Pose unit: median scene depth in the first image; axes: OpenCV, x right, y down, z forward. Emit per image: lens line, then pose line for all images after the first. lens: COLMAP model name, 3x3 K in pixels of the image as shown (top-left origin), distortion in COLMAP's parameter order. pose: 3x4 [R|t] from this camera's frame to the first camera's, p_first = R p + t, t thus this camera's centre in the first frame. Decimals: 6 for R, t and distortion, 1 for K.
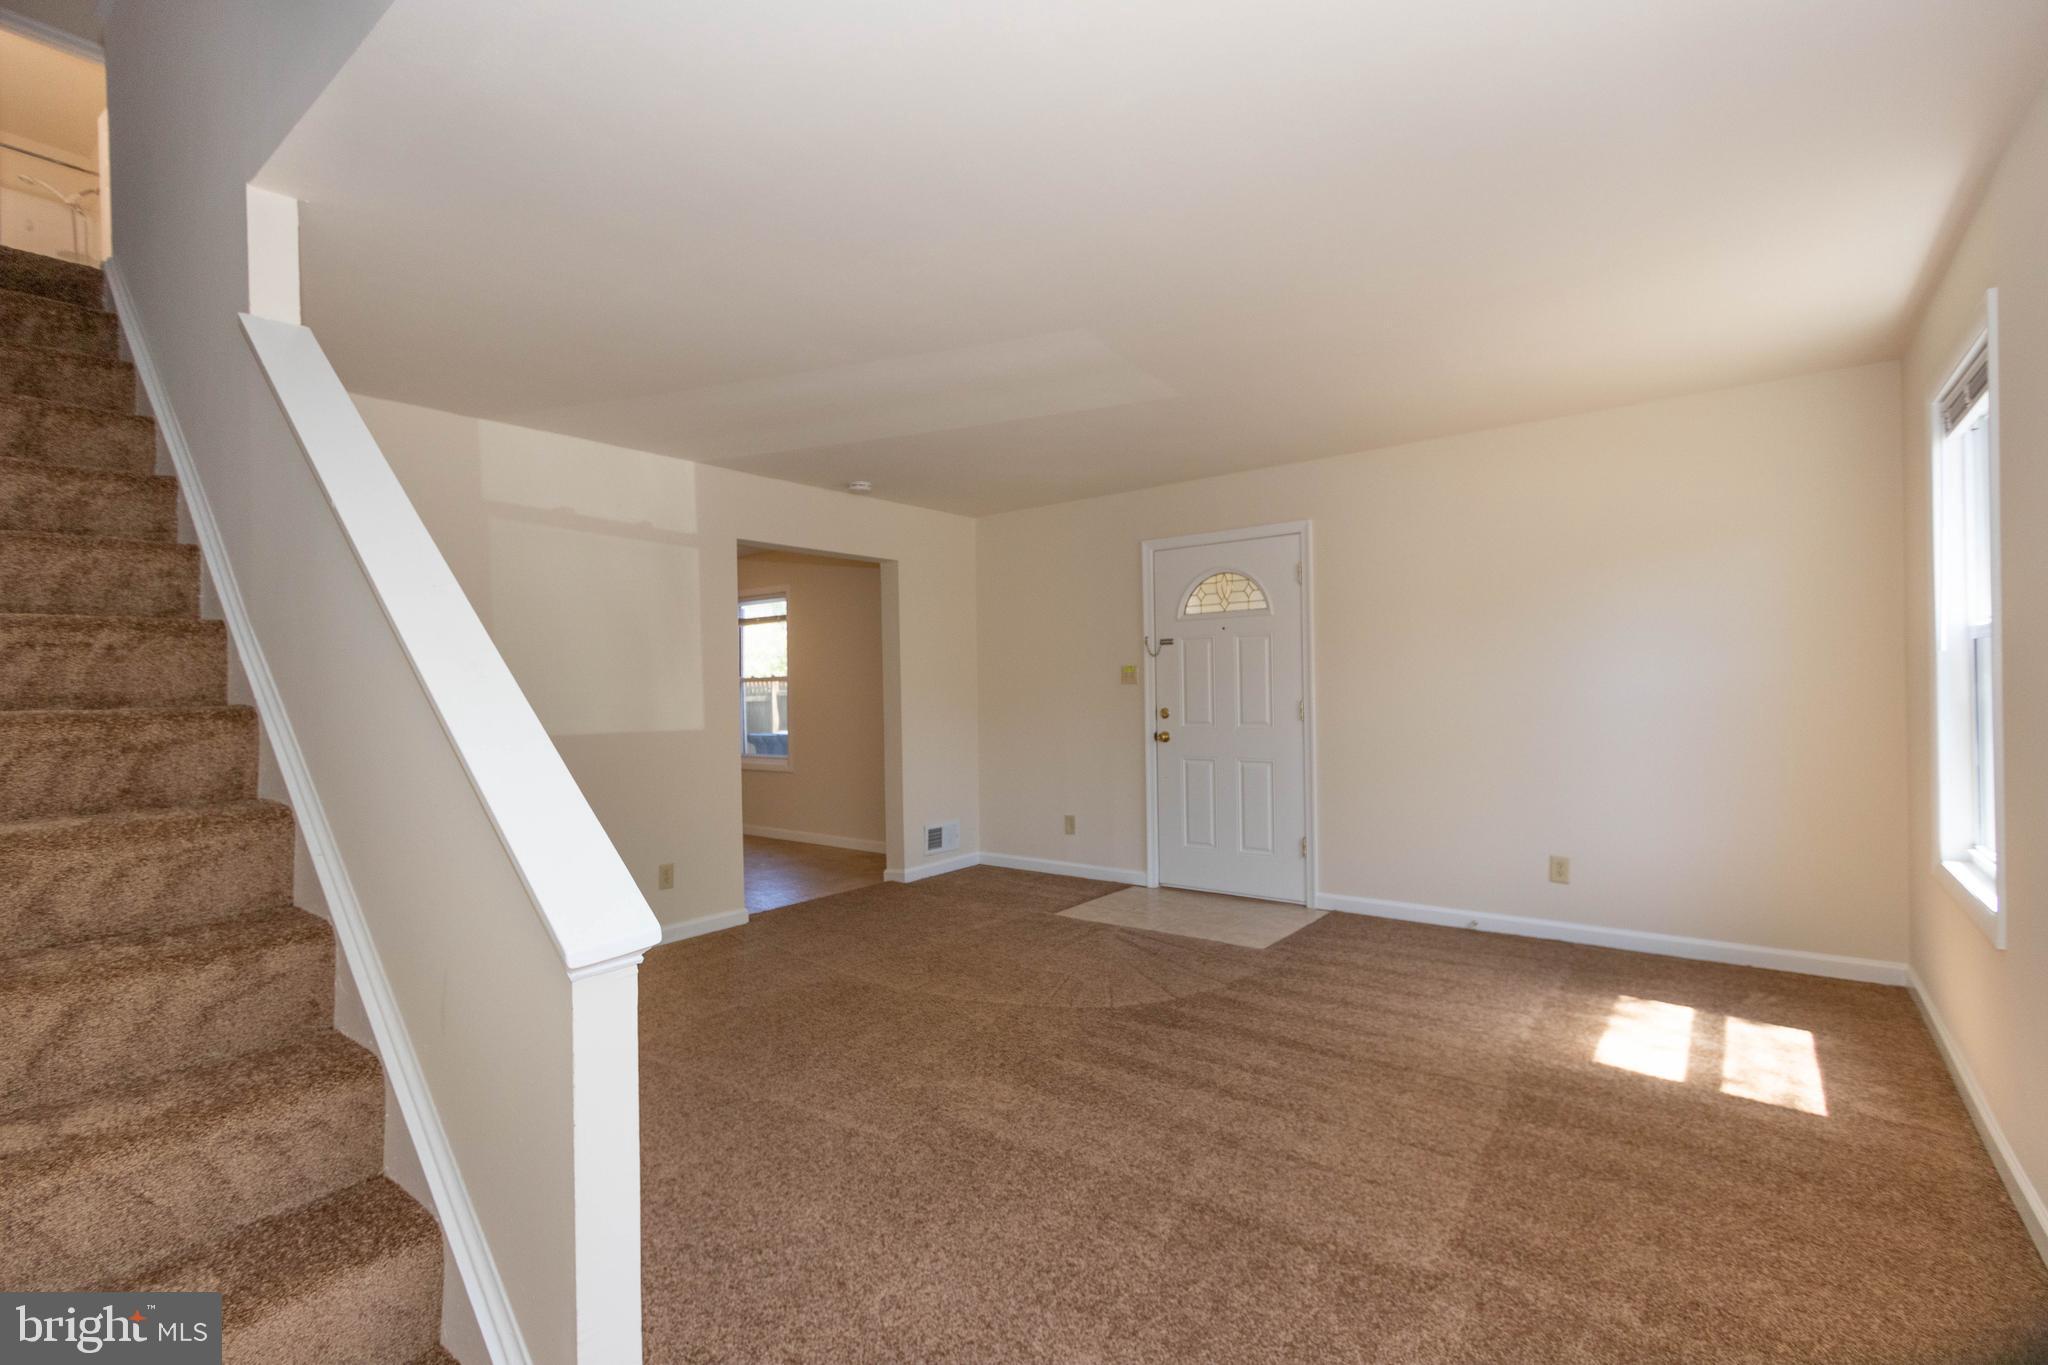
lens RADIAL K [[954.4, 0, 1024.0], [0, 954.4, 682.5], [0, 0, 1]] dist [-0.018418, 0.000021]
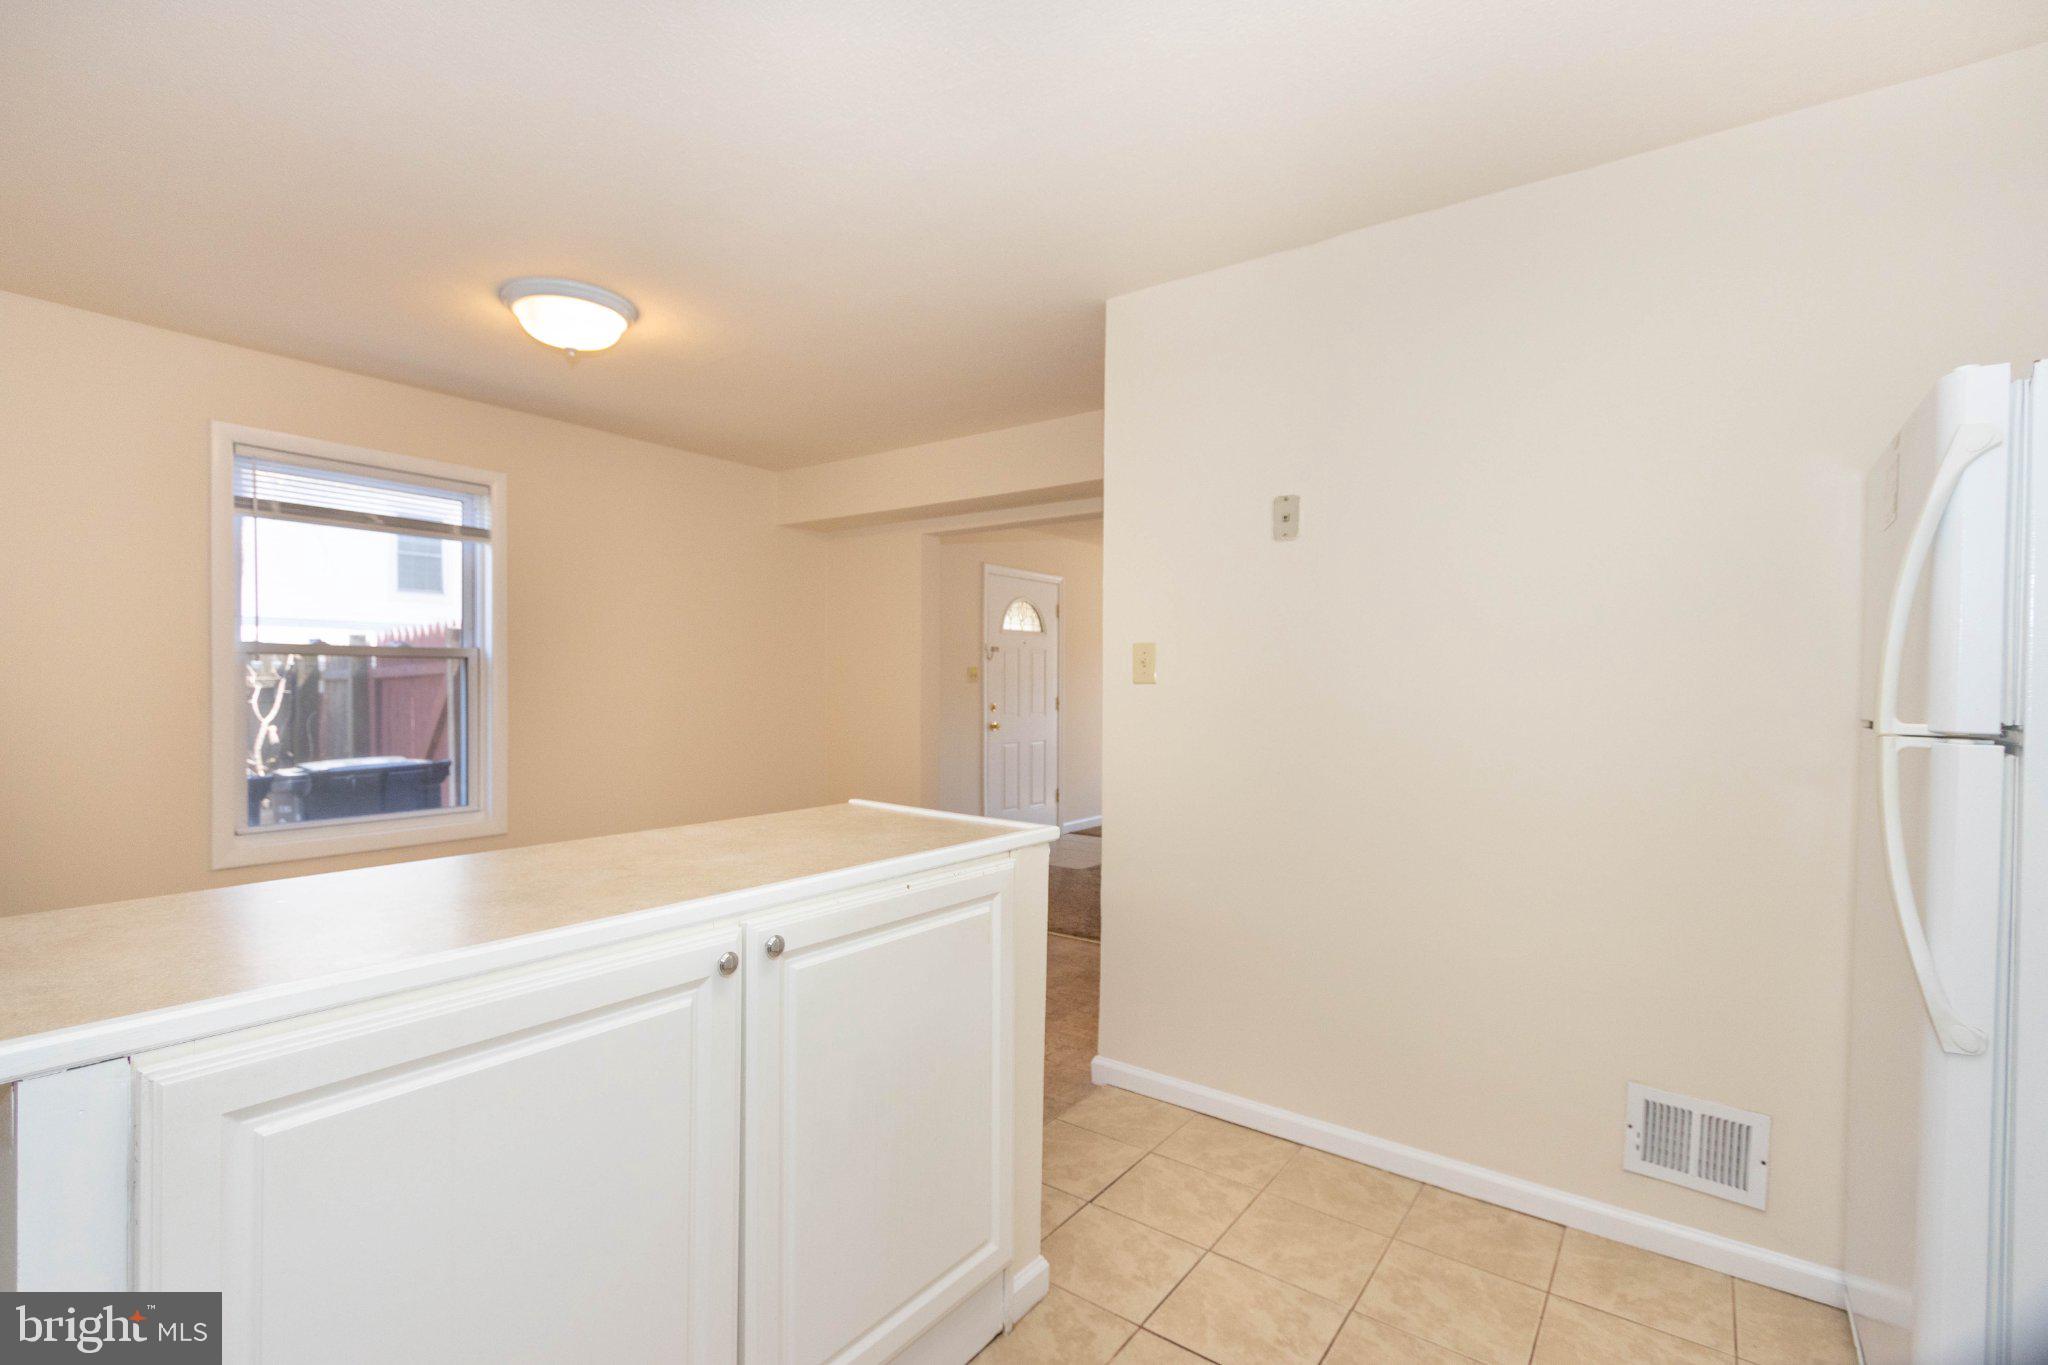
lens RADIAL K [[954.4, 0, 1024.0], [0, 954.4, 682.5], [0, 0, 1]] dist [-0.018418, 0.000021]
pose [[-0.051831, 0.012045, 0.998583, -1.077988], [-0.022400, 0.999662, -0.013220, 0.015913], [-0.998405, -0.023053, -0.051543, 1.019664]]
